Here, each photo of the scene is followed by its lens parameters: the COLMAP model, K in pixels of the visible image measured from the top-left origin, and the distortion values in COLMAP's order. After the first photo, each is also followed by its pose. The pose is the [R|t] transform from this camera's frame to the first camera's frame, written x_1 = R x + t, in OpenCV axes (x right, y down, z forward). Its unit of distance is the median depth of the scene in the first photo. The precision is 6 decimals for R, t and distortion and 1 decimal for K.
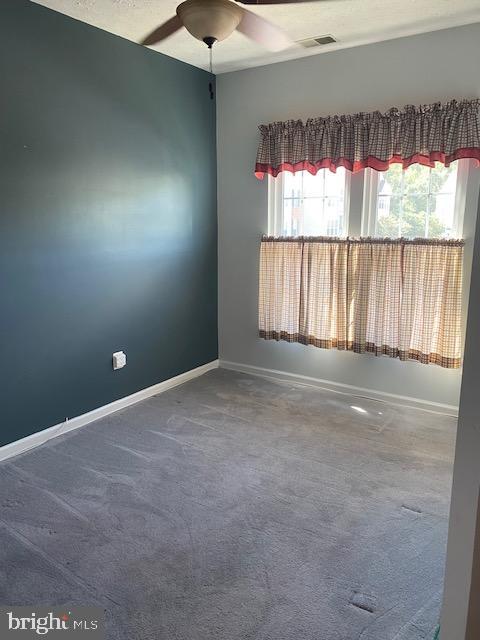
lens RADIAL K [[489.8, 0, 234.8], [0, 489.8, 321.2], [0, 0, 1]] dist [0.049773, -0.058406]
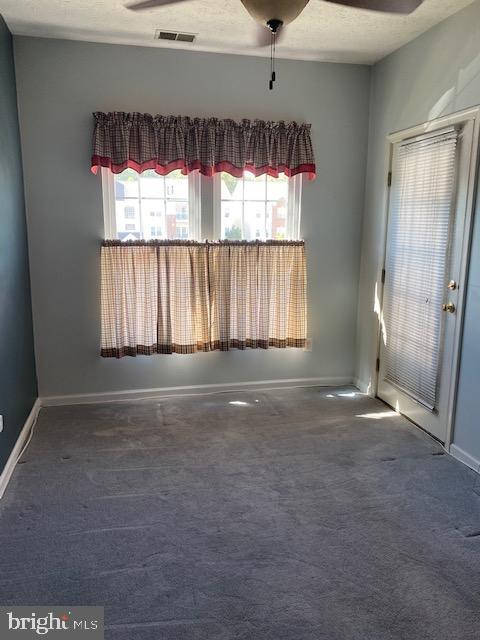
lens RADIAL K [[489.8, 0, 239.7], [0, 489.8, 322.7], [0, 0, 1]] dist [0.049773, -0.058406]
pose [[0.673752, -0.144742, 0.724643, -0.467034], [0.144591, 0.987496, 0.062808, -0.054747], [-0.724673, 0.062460, 0.686256, 0.261150]]
